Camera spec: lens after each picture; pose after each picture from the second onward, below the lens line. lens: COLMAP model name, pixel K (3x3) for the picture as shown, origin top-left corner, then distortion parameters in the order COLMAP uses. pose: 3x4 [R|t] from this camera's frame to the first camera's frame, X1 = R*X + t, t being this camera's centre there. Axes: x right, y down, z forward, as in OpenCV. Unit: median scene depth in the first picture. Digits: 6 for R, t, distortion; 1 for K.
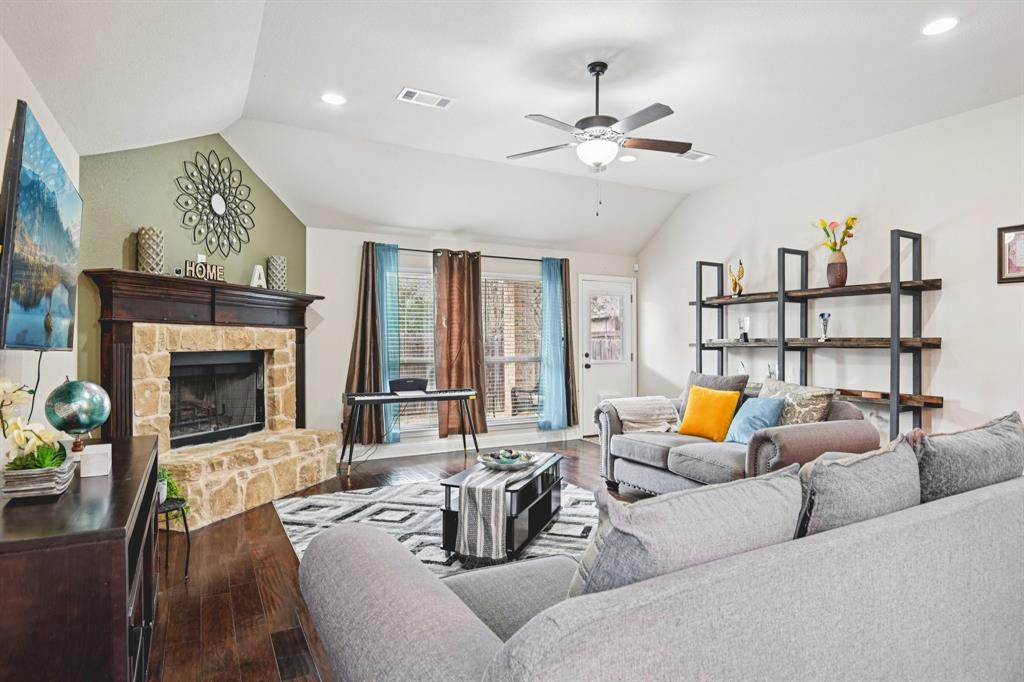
lens RADIAL K [[579.3, 0, 516.6], [0, 579.3, 341.0], [0, 0, 1]] dist [0.007439, 0.001023]
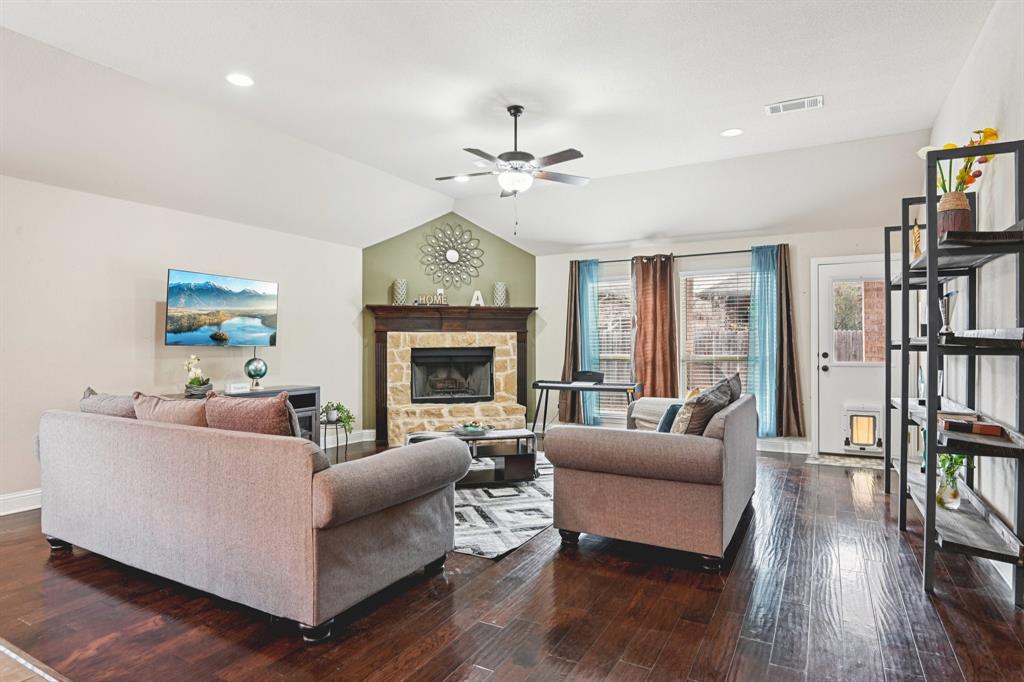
lens RADIAL K [[579.3, 0, 518.9], [0, 579.3, 343.6], [0, 0, 1]] dist [0.007439, 0.001023]
pose [[0.533206, -0.002146, -0.845982, 0.885379], [0.007338, 0.999971, 0.002088, 0.004370], [0.845953, -0.007321, 0.533207, 0.284227]]
